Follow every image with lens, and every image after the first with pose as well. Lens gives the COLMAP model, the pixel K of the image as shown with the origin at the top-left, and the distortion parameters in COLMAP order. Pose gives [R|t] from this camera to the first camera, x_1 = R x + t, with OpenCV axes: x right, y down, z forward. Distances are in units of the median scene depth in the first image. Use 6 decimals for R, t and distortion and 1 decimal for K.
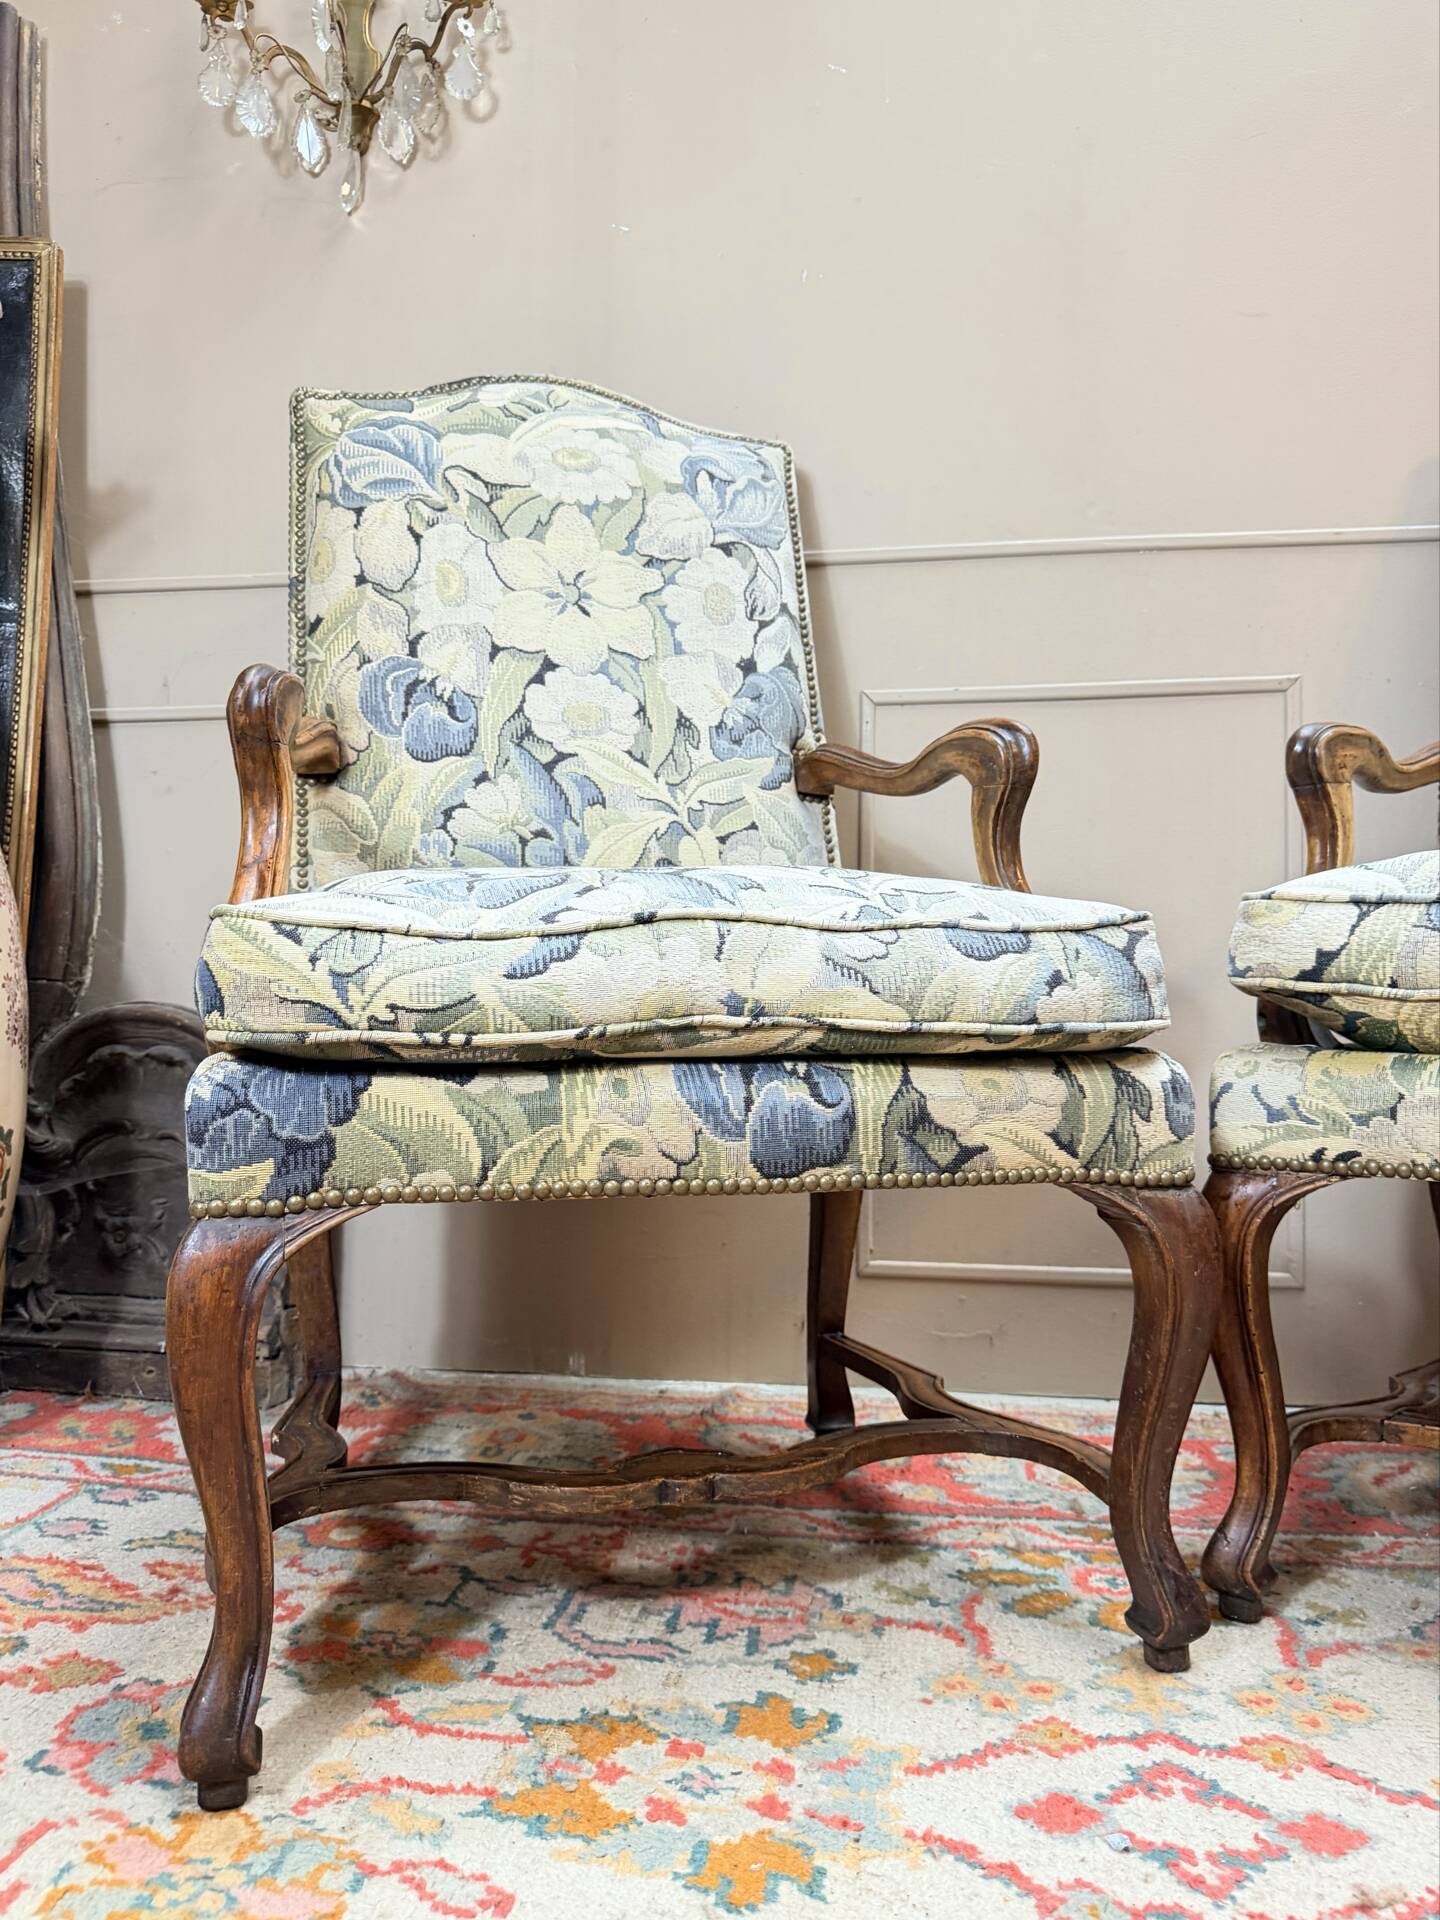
lens RADIAL K [[1373.6, 0, 712.9], [0, 1373.6, 965.4], [0, 0, 1]] dist [0.171441, -0.343536]
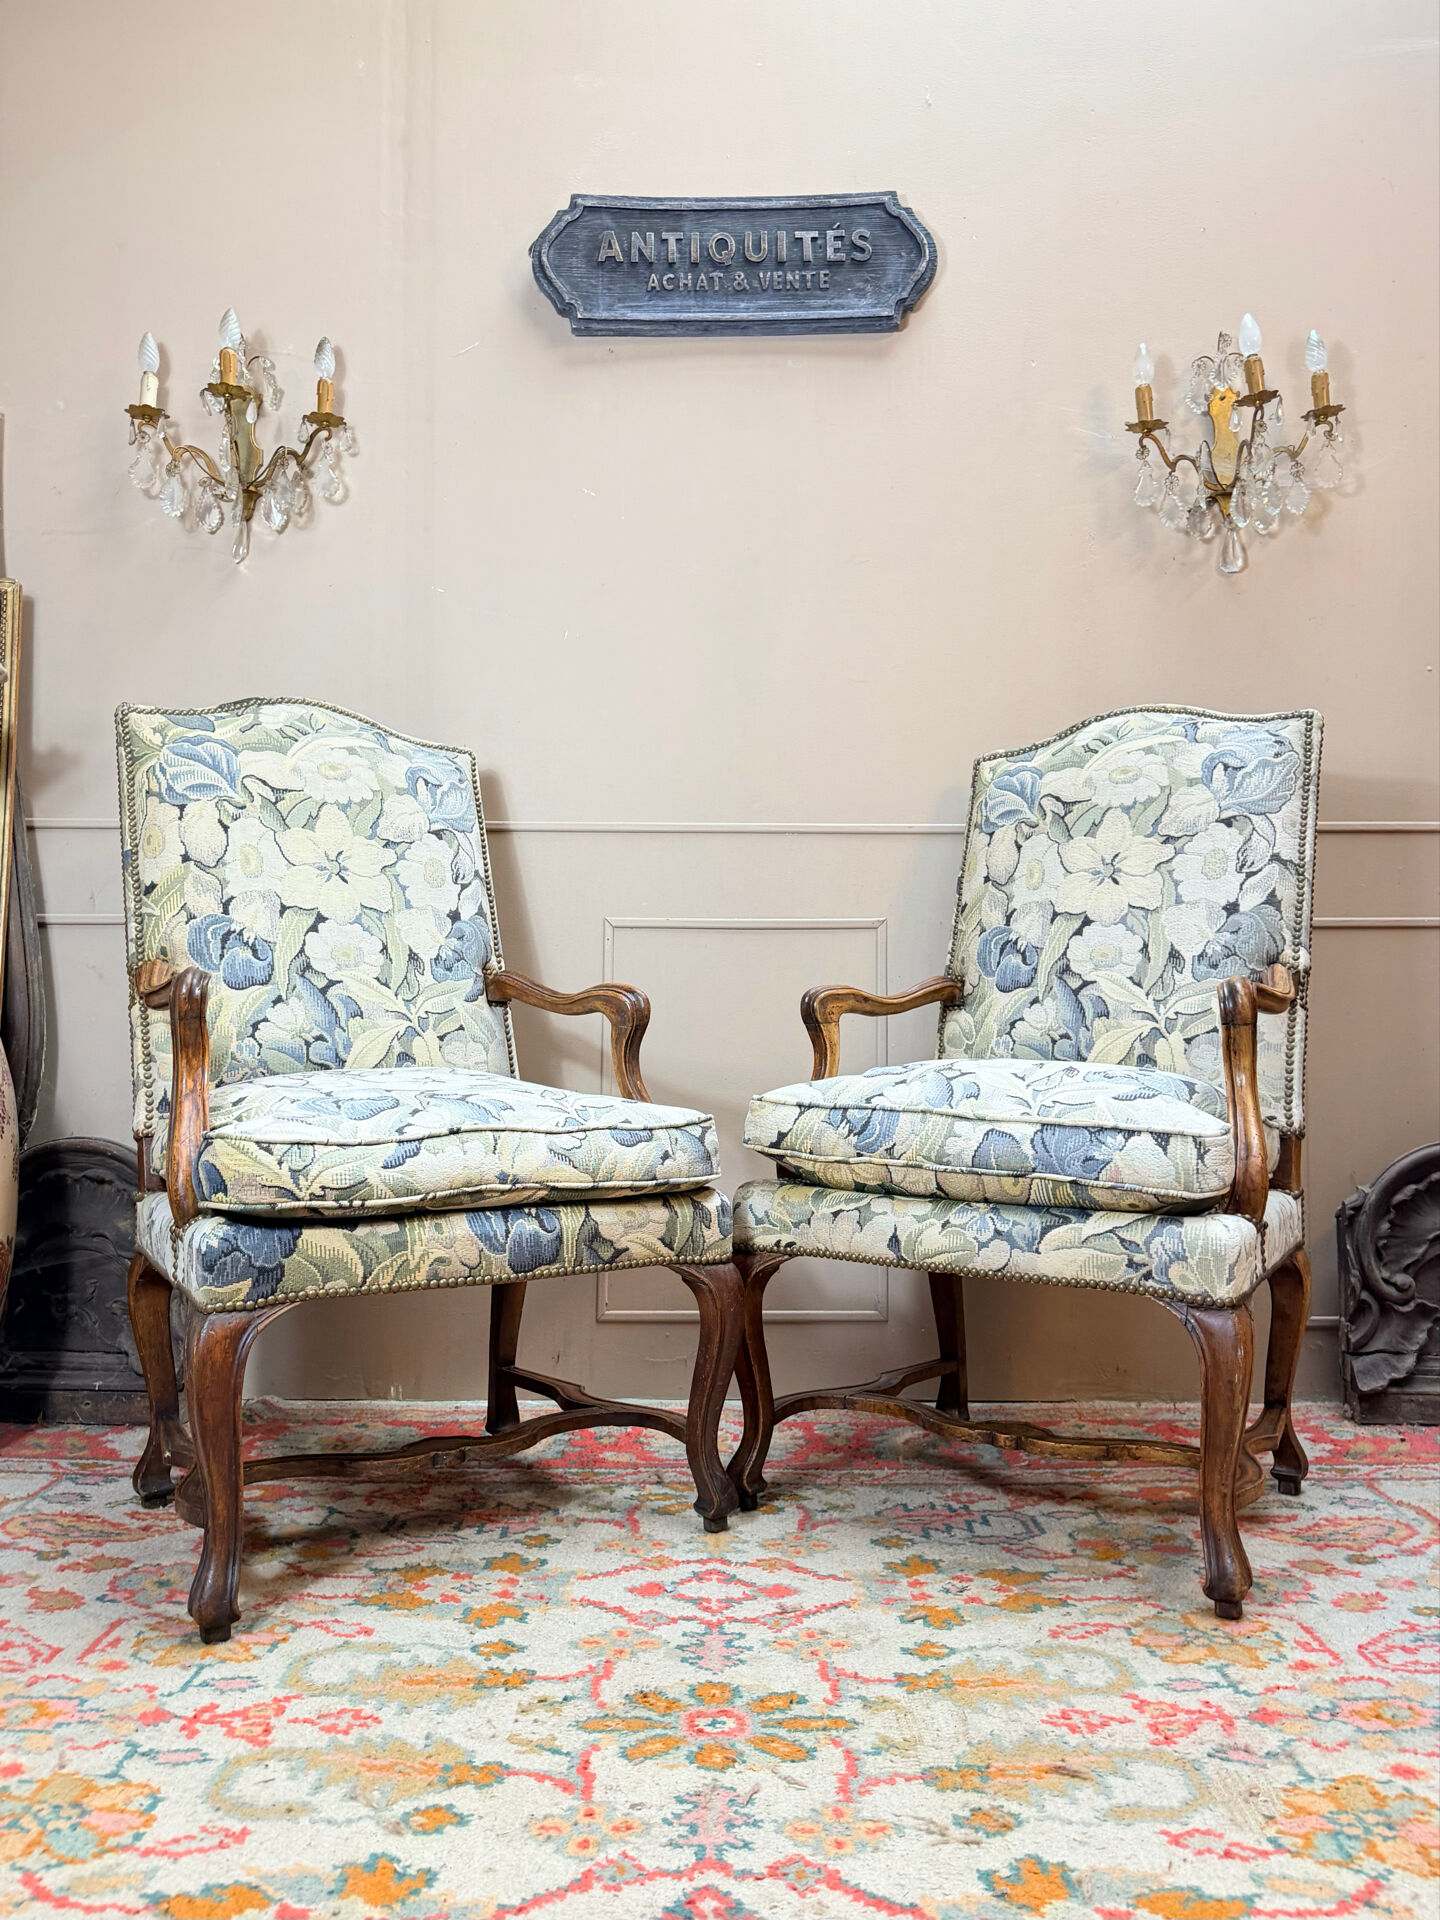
lens RADIAL K [[1393.8, 0, 715.3], [0, 1393.8, 971.0], [0, 0, 1]] dist [0.146870, -0.330722]
pose [[0.951516, 0.016573, 0.307151, -0.204369], [-0.007169, 0.999471, -0.031720, -0.135130], [-0.307515, 0.027980, 0.951132, -0.620804]]
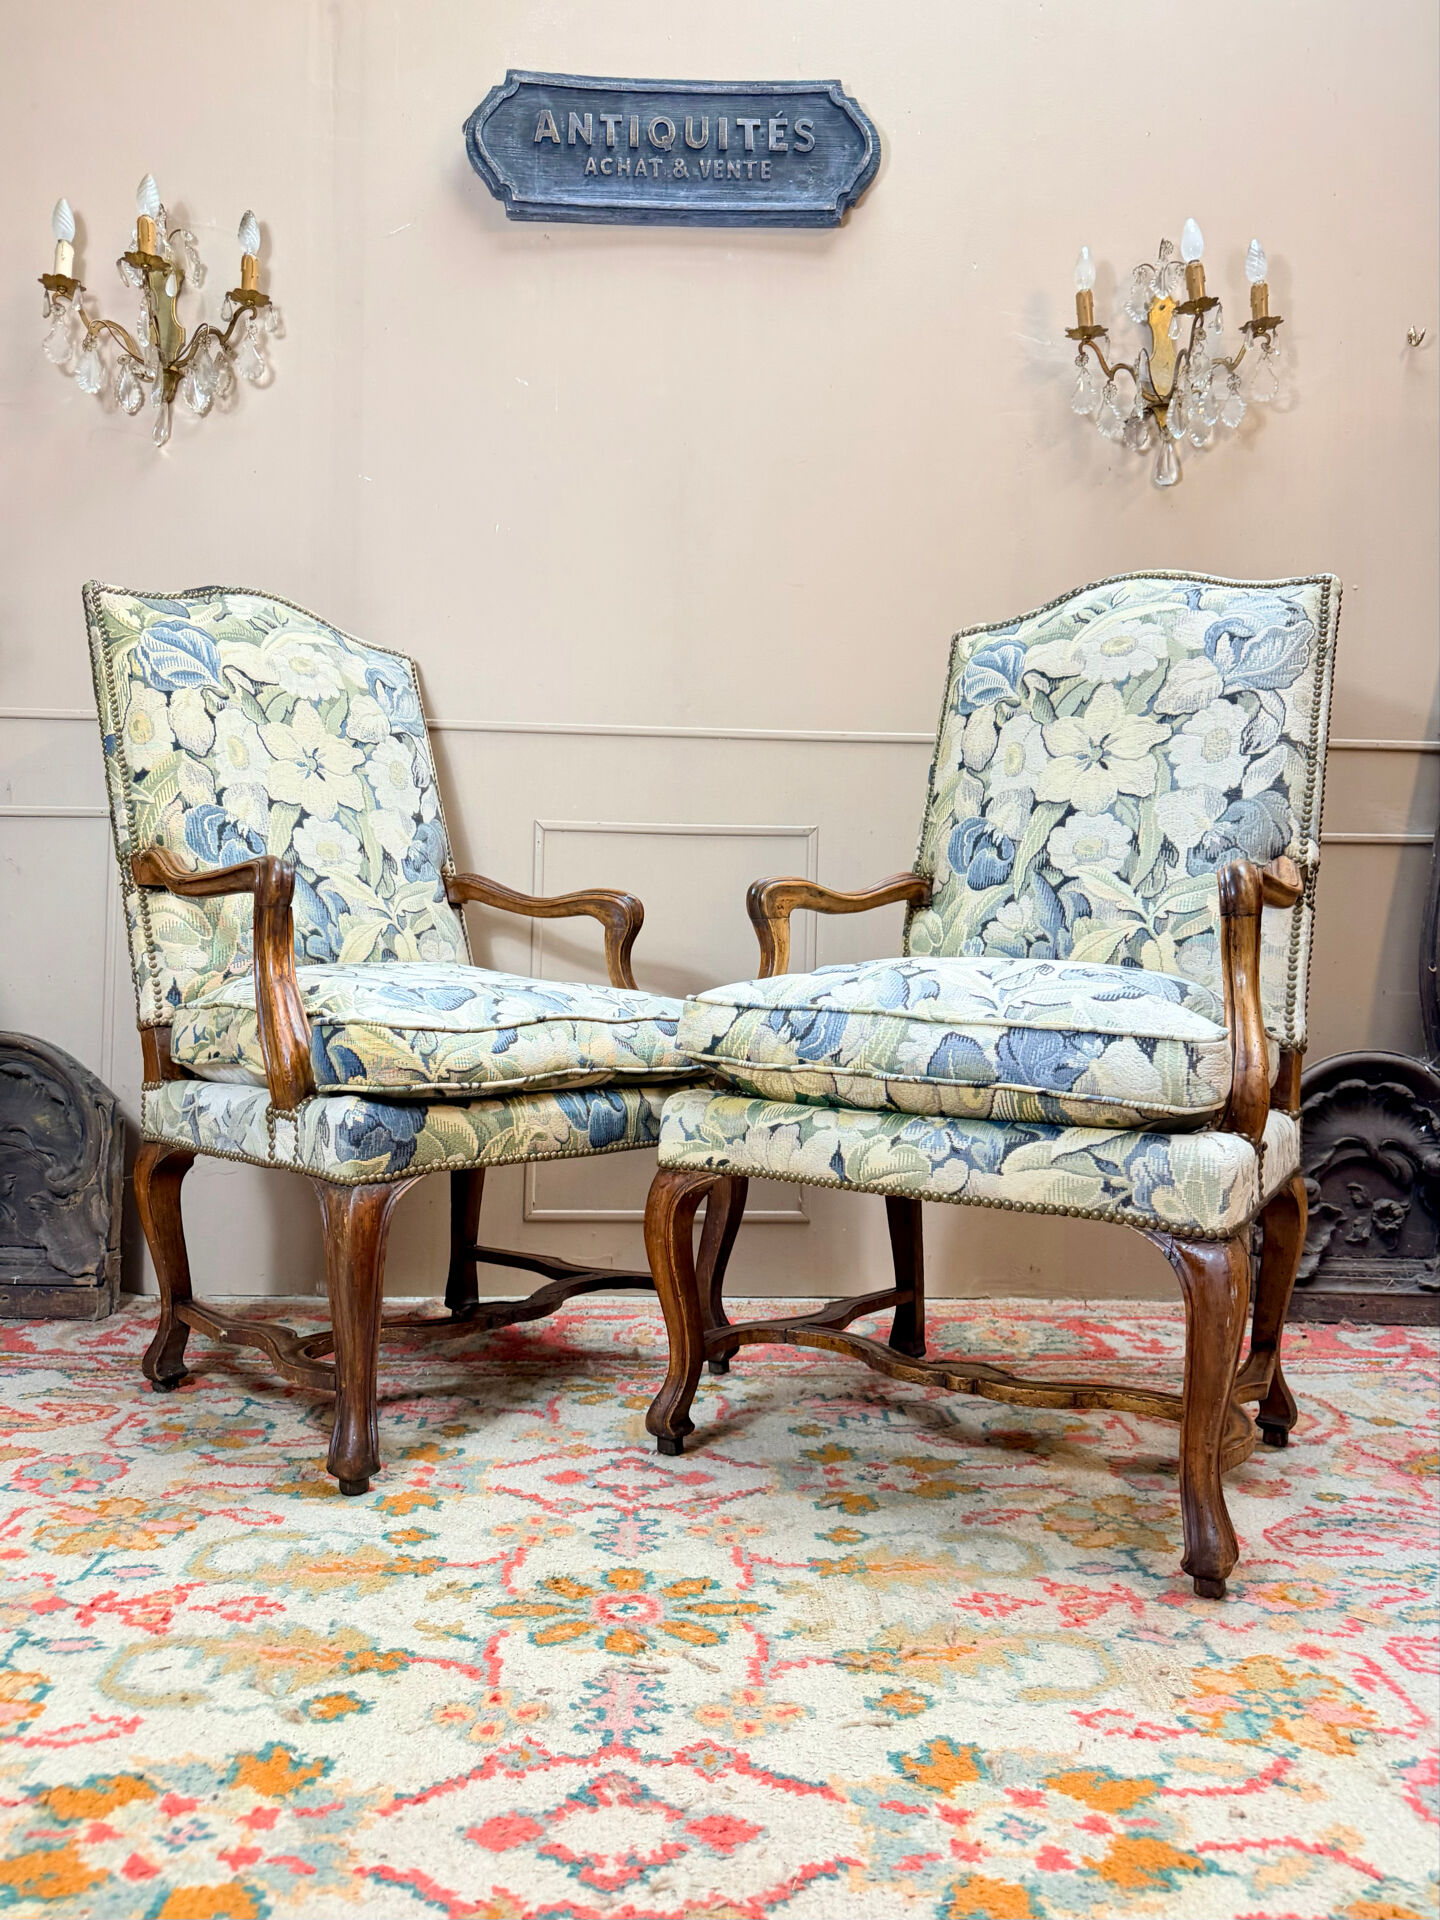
lens RADIAL K [[1359.4, 0, 717.0], [0, 1359.4, 971.7], [0, 0, 1]] dist [0.171713, -0.408337]
pose [[0.949757, 0.016643, 0.312545, -0.075207], [-0.023324, 0.999572, 0.017649, -0.093447], [-0.312117, -0.024052, 0.949739, -0.432487]]
